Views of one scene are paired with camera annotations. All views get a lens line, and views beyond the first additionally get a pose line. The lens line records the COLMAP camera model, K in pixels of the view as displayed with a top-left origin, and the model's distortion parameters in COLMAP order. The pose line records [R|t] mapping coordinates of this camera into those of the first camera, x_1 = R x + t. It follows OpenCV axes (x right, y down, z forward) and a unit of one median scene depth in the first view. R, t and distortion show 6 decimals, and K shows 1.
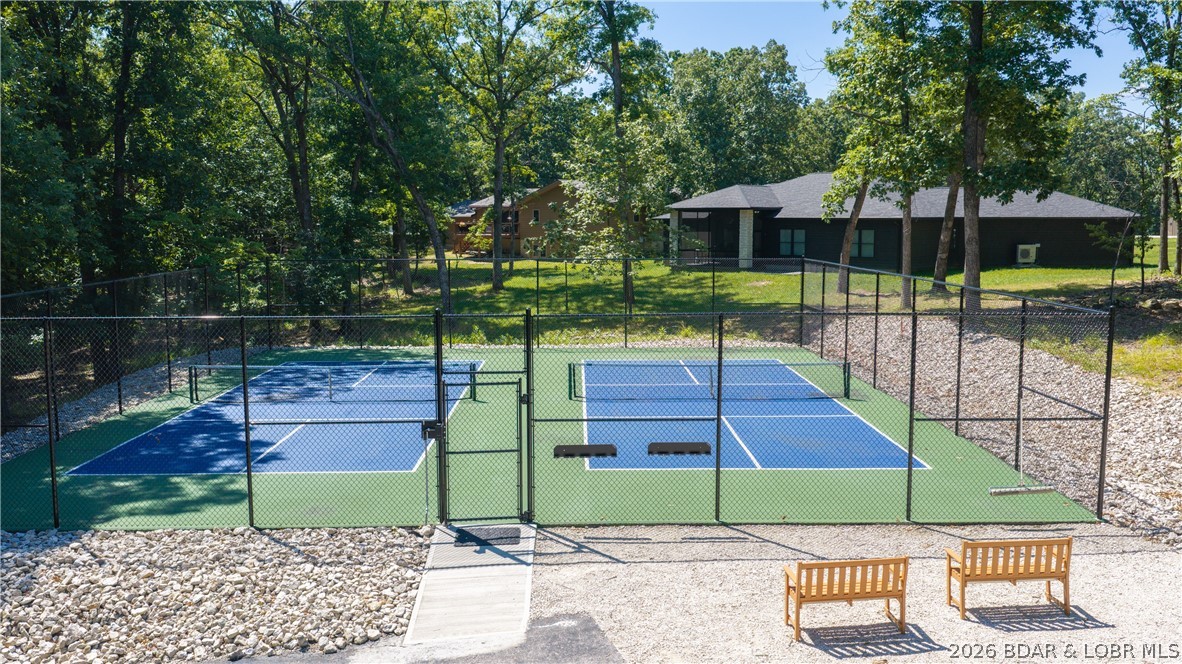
lens RADIAL K [[981.7, 0, 595.1], [0, 981.7, 336.1], [0, 0, 1]] dist [0.024520, -0.054025]
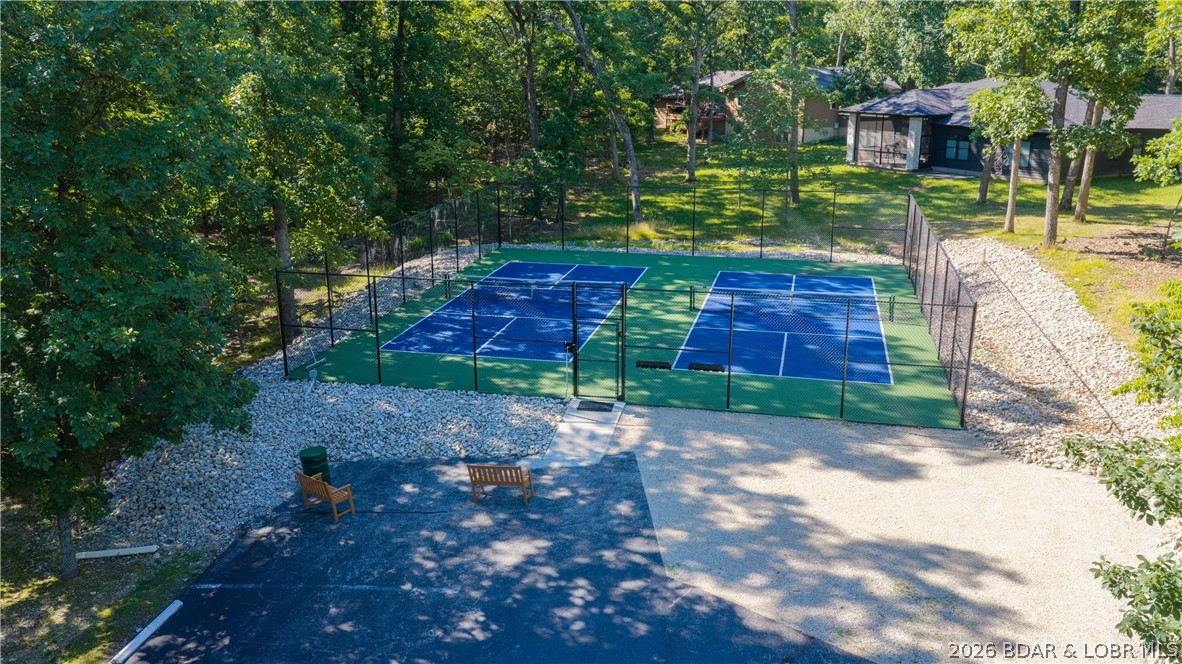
lens RADIAL K [[981.7, 0, 595.1], [0, 981.7, 336.1], [0, 0, 1]] dist [0.024520, -0.054025]
pose [[0.970849, 0.067935, -0.229862, 0.141128], [-0.029821, 0.985777, 0.165390, -0.108755], [0.237829, -0.153714, 0.959067, -0.348967]]
